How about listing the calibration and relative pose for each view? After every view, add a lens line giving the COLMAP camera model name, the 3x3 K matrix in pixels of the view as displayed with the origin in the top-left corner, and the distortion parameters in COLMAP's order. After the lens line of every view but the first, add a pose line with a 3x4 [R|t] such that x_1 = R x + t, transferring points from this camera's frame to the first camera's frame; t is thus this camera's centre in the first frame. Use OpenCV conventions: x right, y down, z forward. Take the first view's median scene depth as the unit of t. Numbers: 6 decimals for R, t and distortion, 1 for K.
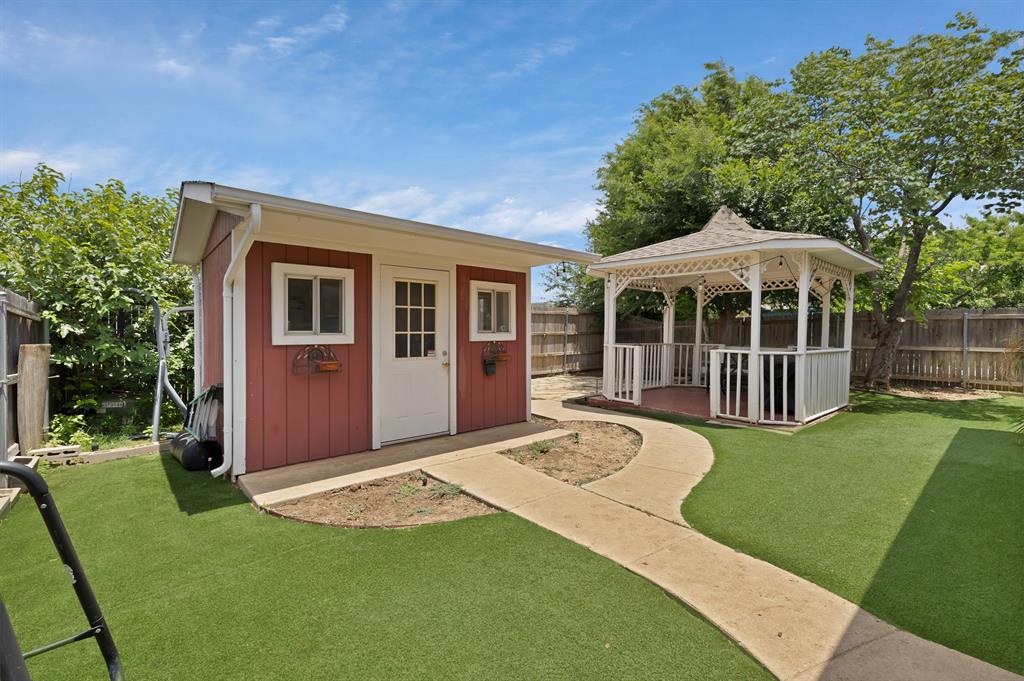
lens RADIAL K [[446.1, 0, 515.4], [0, 446.1, 332.5], [0, 0, 1]] dist [-0.001334, -0.000103]
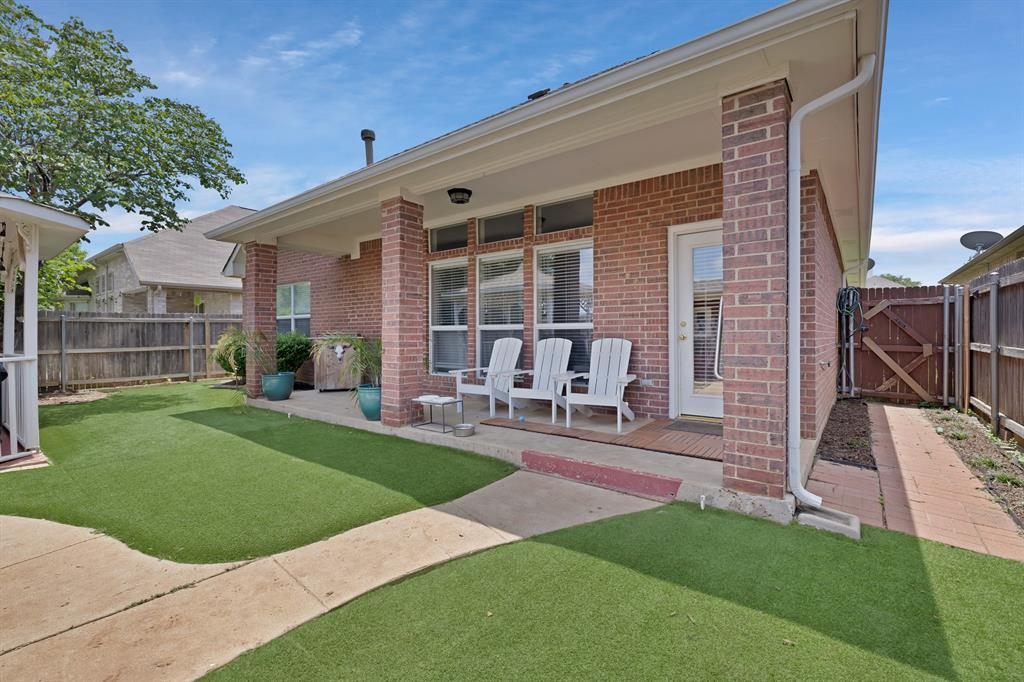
lens RADIAL K [[434.7, 0, 511.4], [0, 434.7, 332.2], [0, 0, 1]] dist [-0.000788, -0.000388]
pose [[-0.181836, -0.000947, 0.983328, -0.444595], [0.014155, 0.999893, 0.003581, 0.015164], [-0.983227, 0.014570, -0.181803, 0.605179]]
